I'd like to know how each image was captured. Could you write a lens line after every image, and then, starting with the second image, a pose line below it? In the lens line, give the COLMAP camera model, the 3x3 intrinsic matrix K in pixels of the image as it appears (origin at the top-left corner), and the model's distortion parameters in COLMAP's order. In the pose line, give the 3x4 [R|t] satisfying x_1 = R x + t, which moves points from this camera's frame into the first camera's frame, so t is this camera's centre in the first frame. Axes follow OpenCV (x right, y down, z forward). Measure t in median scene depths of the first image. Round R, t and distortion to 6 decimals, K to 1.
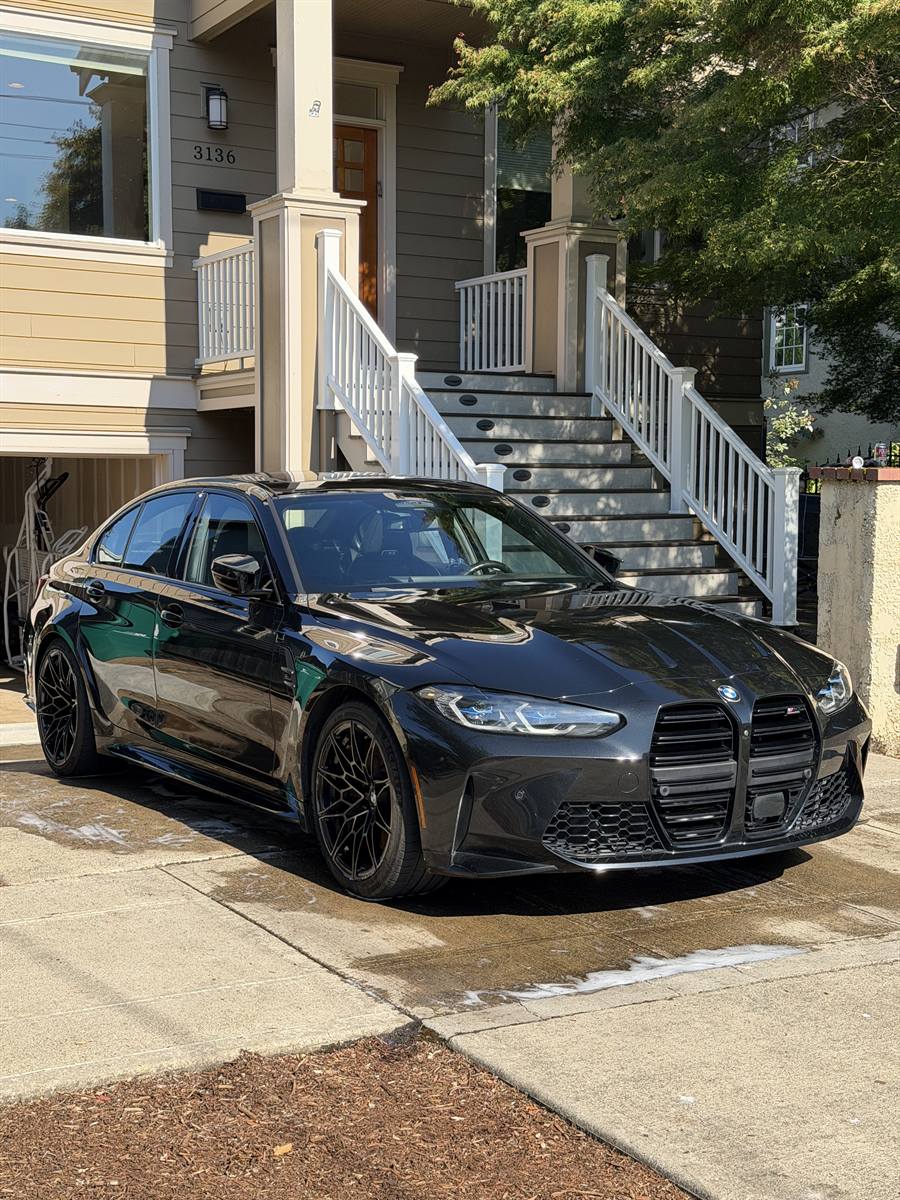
lens RADIAL K [[1720.6, 0, 501.8], [0, 1720.6, 588.0], [0, 0, 1]] dist [-0.427627, 5.515568]
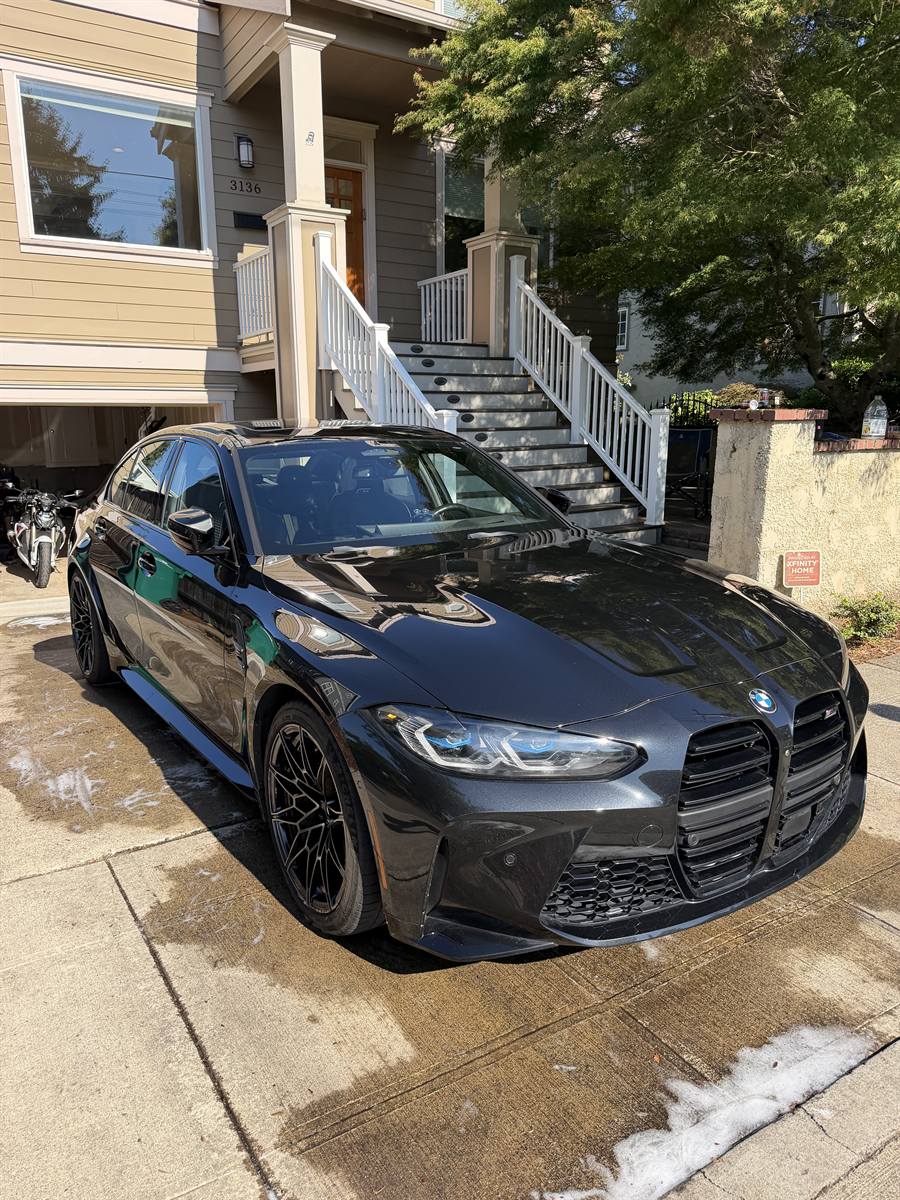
lens RADIAL K [[849.0, 0, 450.0], [0, 849.0, 600.0], [0, 0, 1]] dist [0.077802, -0.132811]
pose [[0.999929, -0.010680, 0.005356, -0.007750], [0.009763, 0.988800, 0.148925, -0.022833], [-0.006887, -0.148862, 0.988834, 0.295118]]
